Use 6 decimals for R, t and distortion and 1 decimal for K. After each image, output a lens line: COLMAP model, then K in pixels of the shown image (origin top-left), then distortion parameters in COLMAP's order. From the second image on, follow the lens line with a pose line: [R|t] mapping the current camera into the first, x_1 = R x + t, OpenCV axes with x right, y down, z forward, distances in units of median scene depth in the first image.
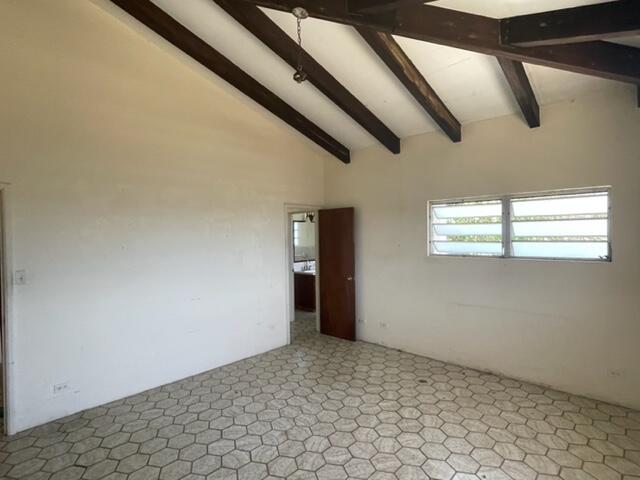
lens RADIAL K [[337.8, 0, 320.0], [0, 337.8, 240.0], [0, 0, 1]] dist [0.003492, 0.000903]
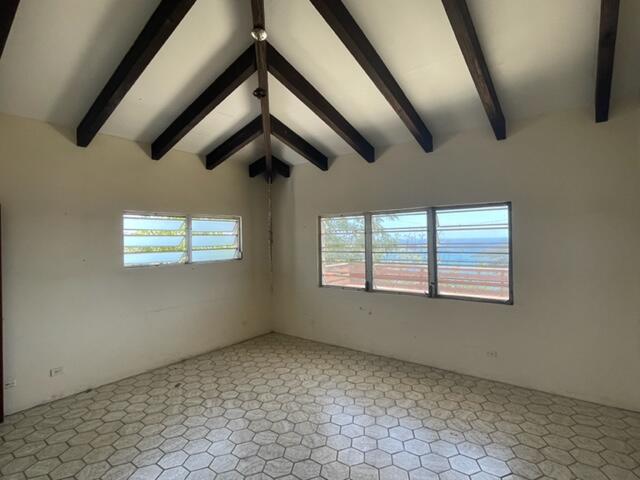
lens RADIAL K [[337.8, 0, 320.0], [0, 337.8, 240.0], [0, 0, 1]] dist [0.003492, 0.000903]
pose [[-0.100017, 0.014013, 0.994887, -0.777262], [0.032424, 0.999416, -0.010817, -0.005654], [-0.994457, 0.031176, -0.100412, 0.644948]]
